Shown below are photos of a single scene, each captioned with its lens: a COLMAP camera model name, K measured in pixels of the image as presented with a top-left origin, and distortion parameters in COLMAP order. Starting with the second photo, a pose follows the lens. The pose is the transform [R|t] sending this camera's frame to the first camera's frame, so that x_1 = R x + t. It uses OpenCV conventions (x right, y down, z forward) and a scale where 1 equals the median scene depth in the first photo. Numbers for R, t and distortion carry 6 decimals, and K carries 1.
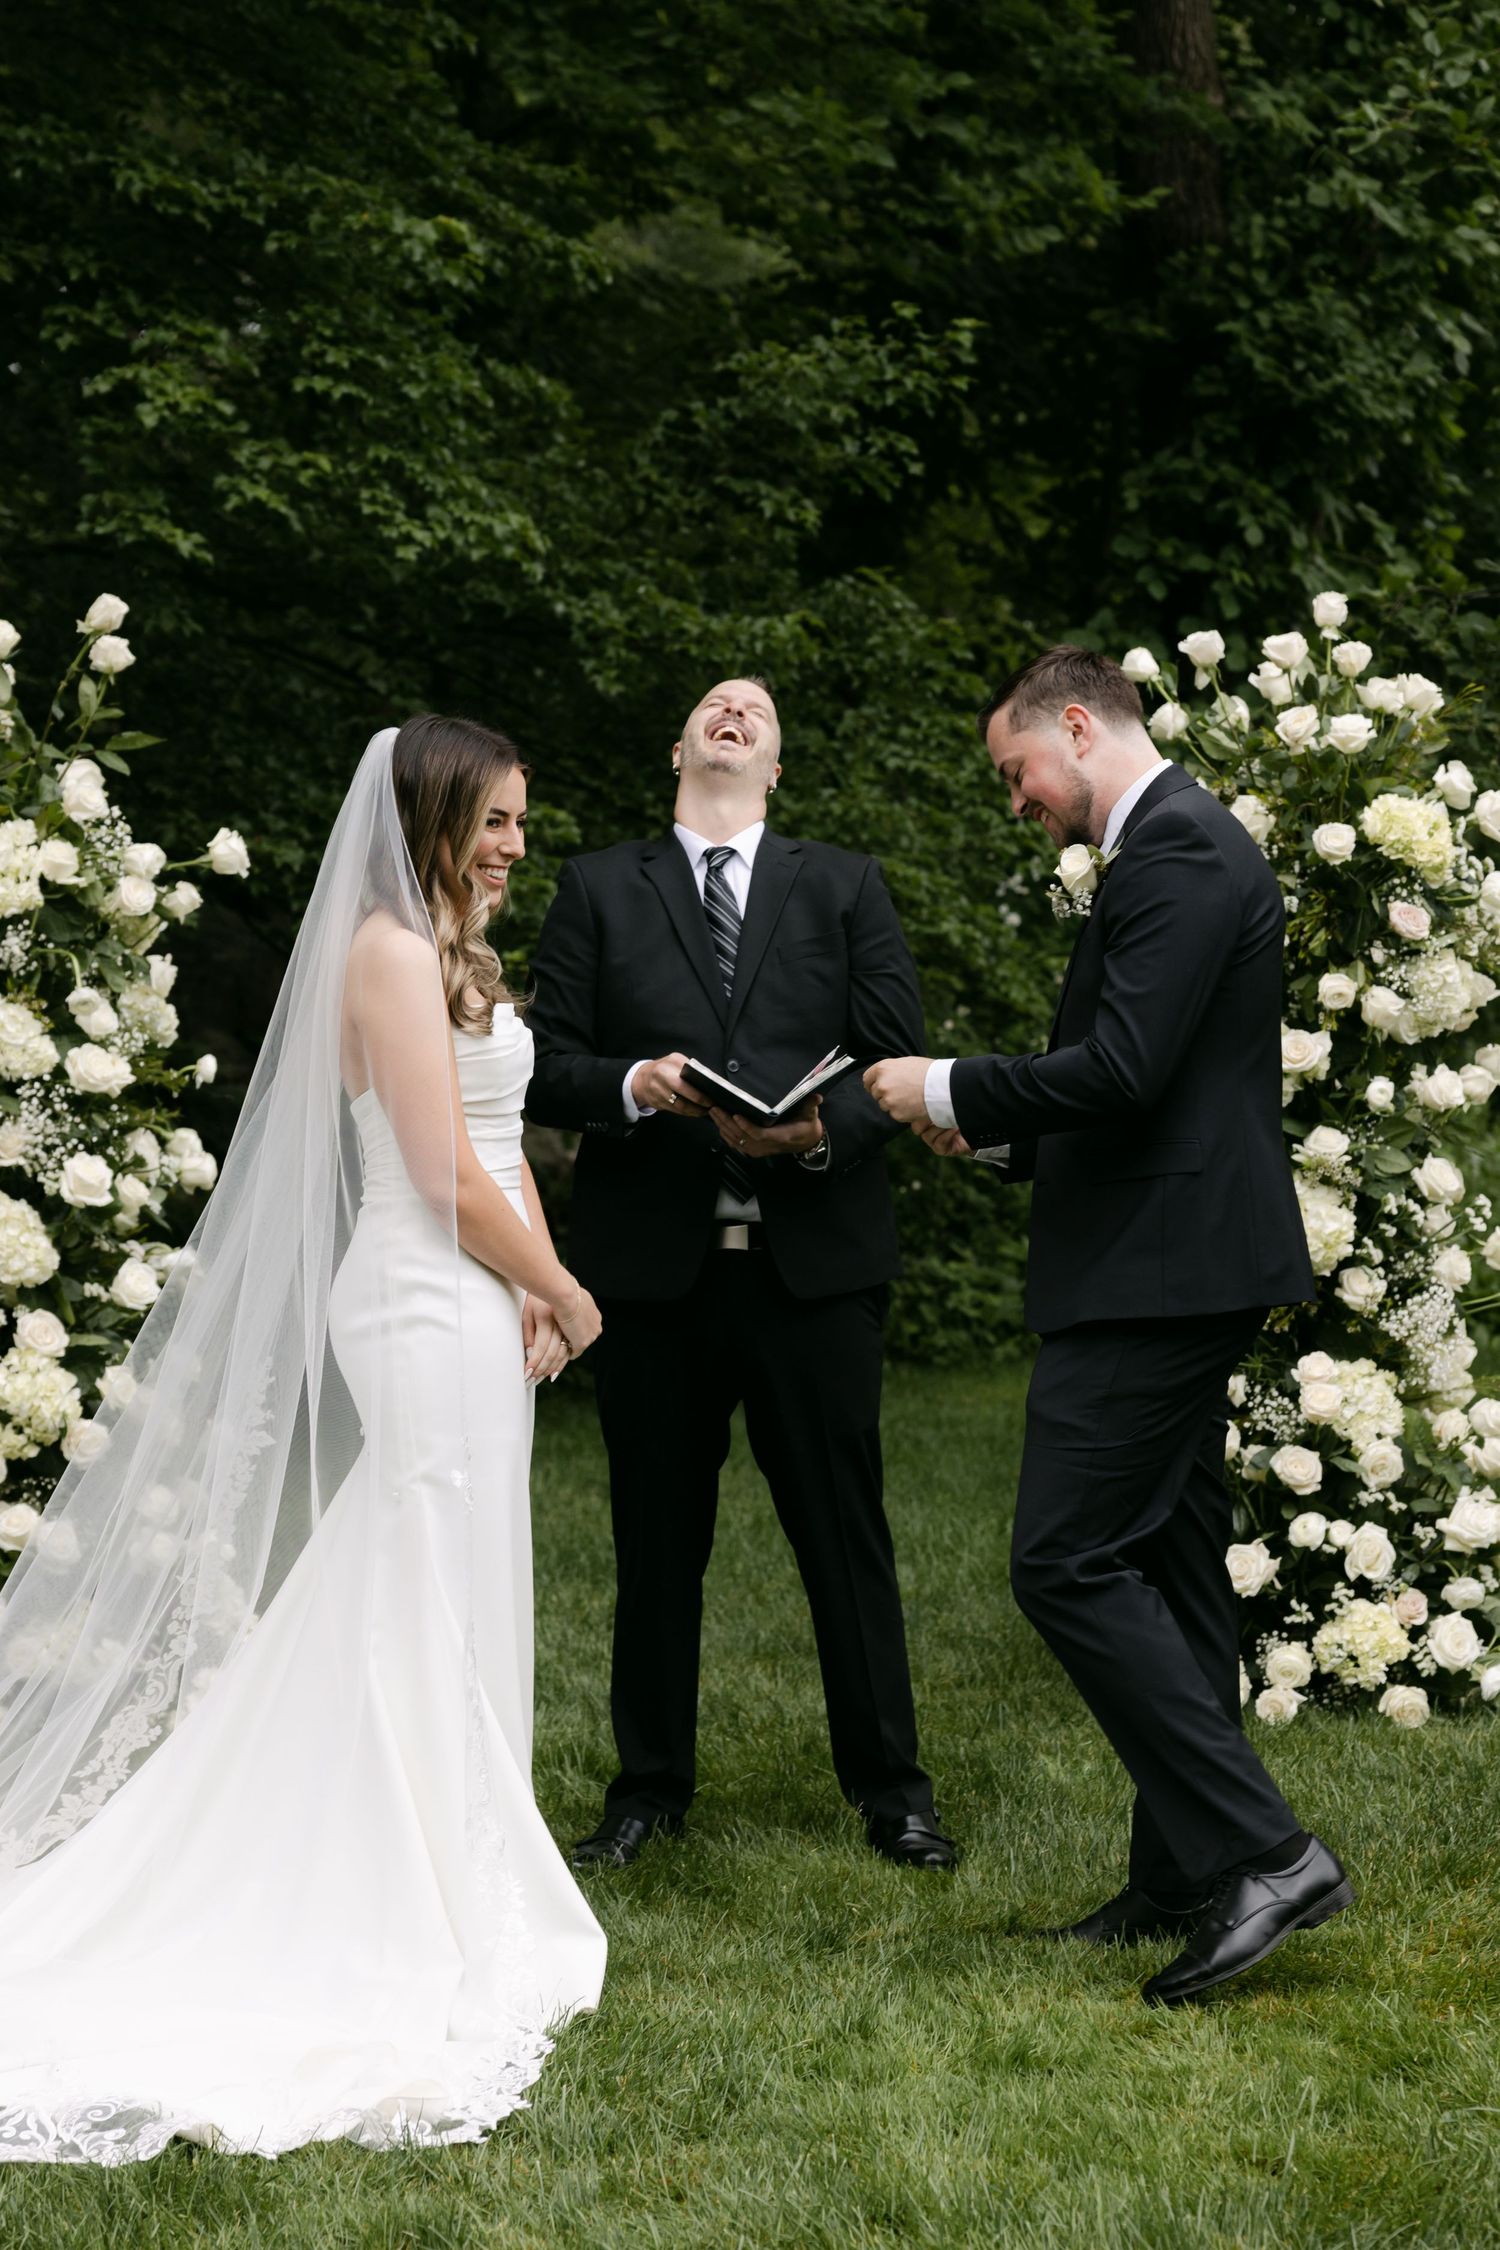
lens RADIAL K [[4142.5, 0, 737.5], [0, 4142.5, 1074.5], [0, 0, 1]] dist [0.020413, 0.075858]
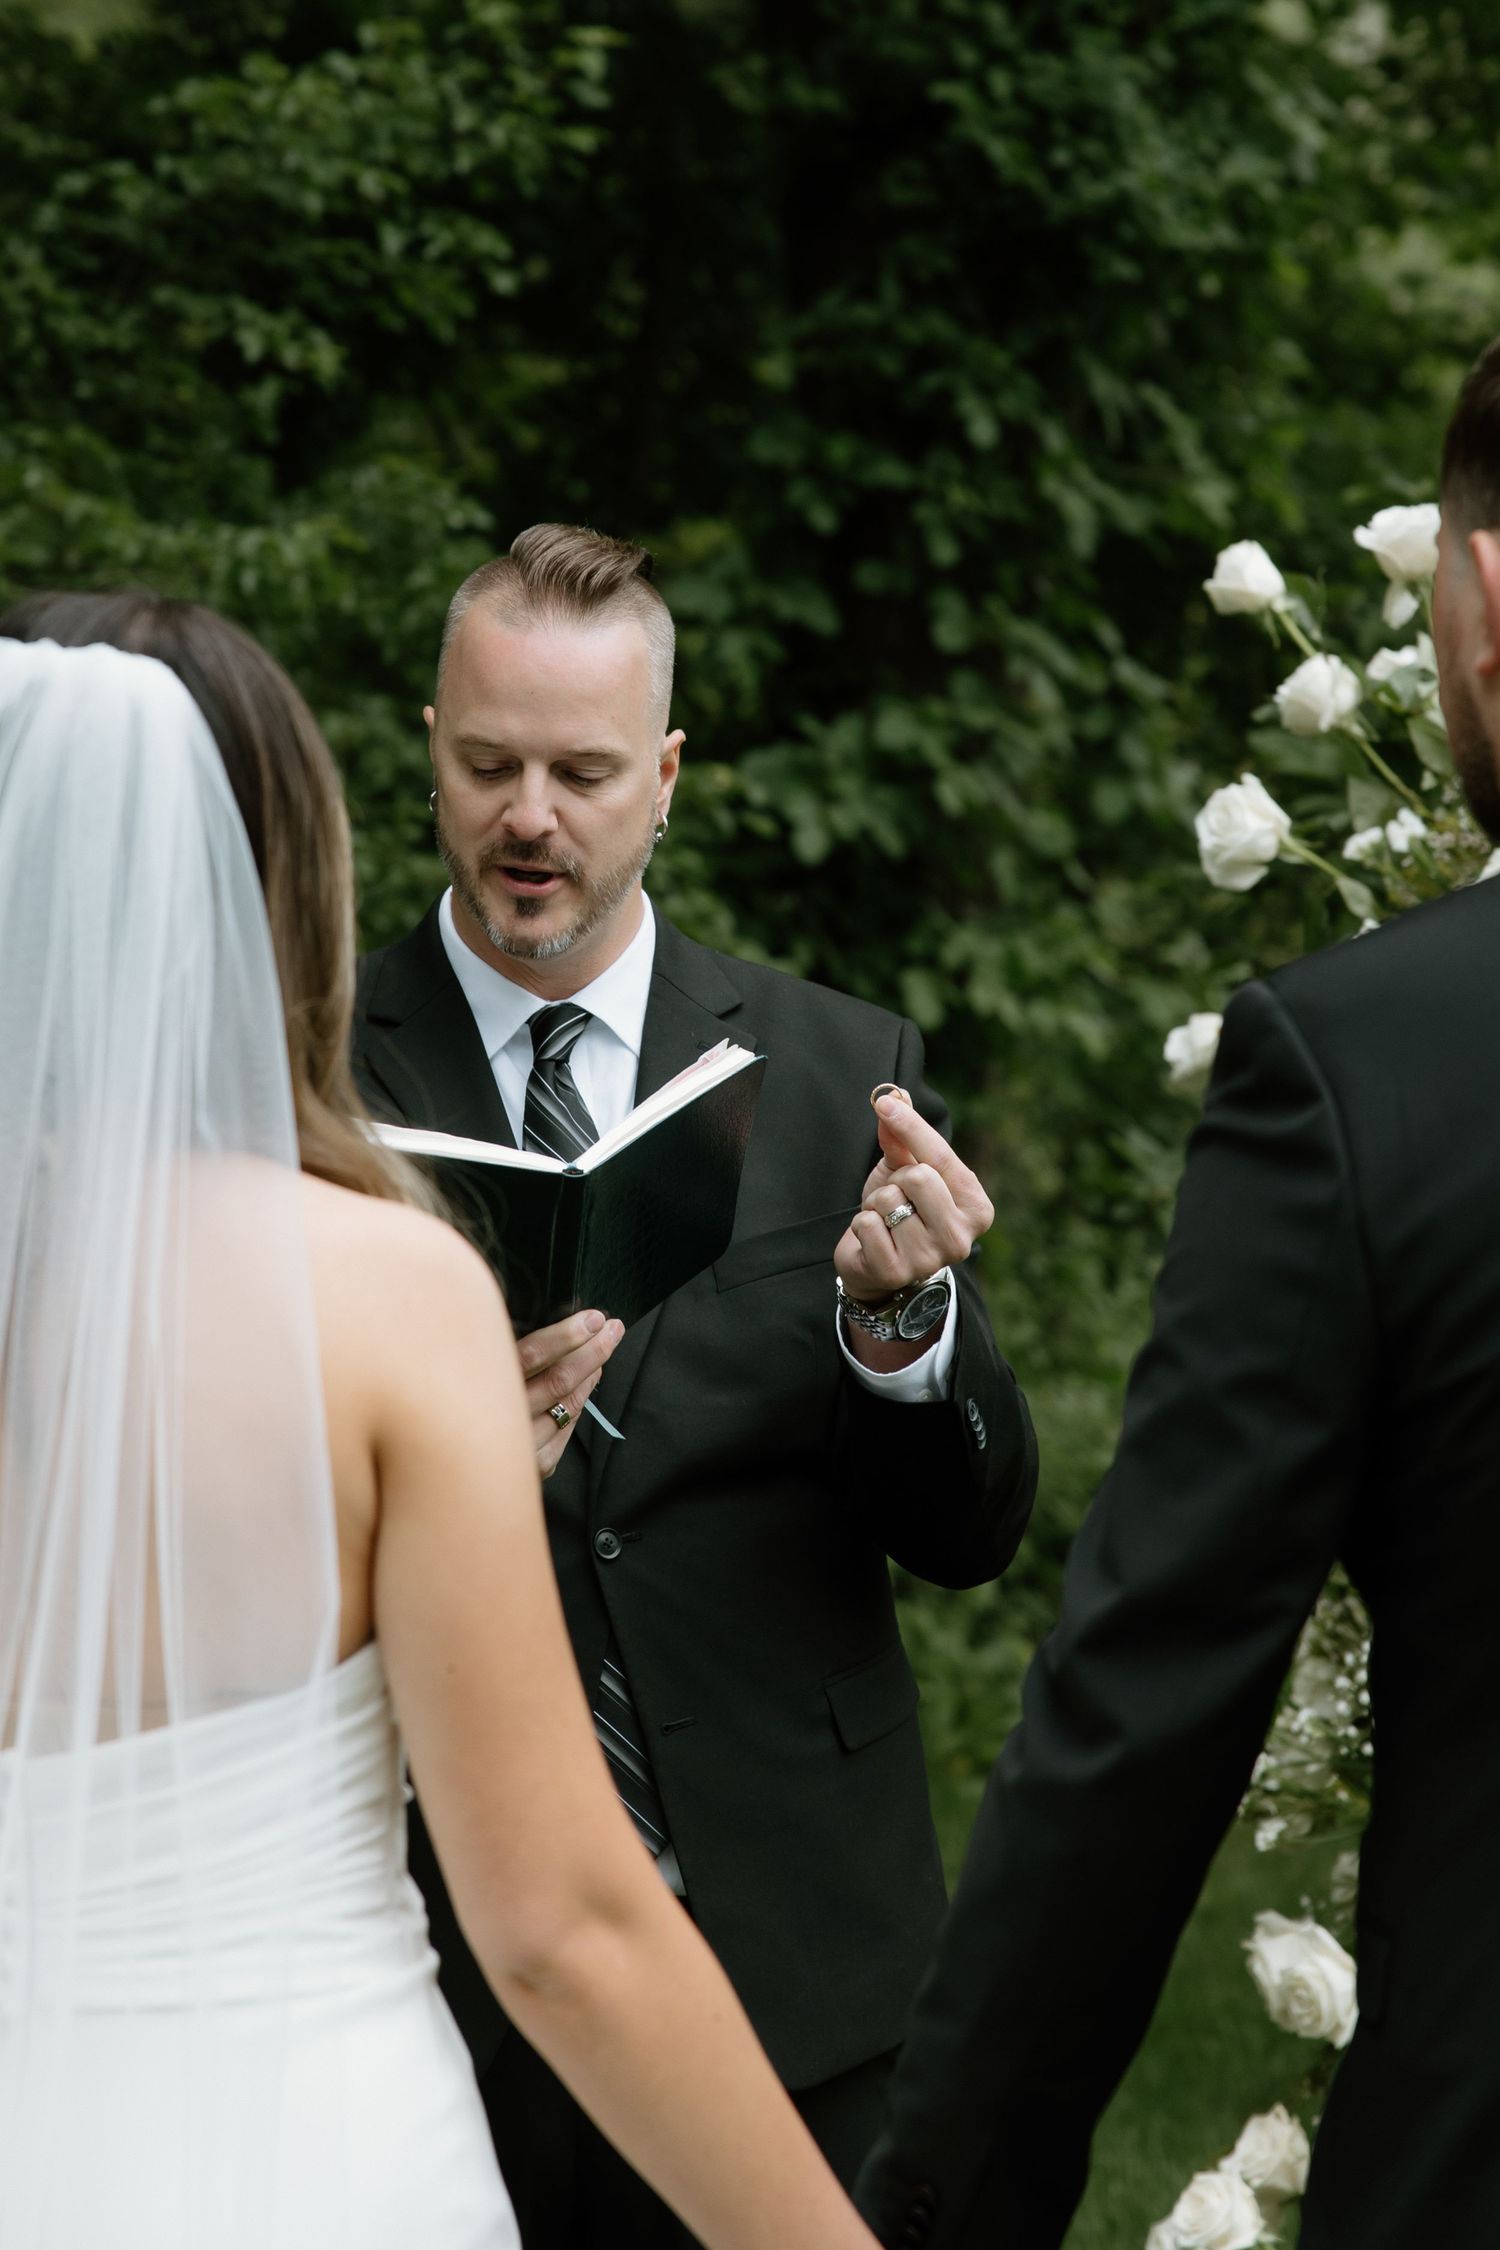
lens RADIAL K [[5264.2, 0, 750.0], [0, 5264.2, 1125.0], [0, 0, 1]] dist [-0.016587, -0.318556]
pose [[0.987237, 0.000856, 0.159257, -0.047009], [0.001507, 0.999891, -0.014718, -0.019521], [-0.159252, 0.014770, 0.987127, 0.307939]]
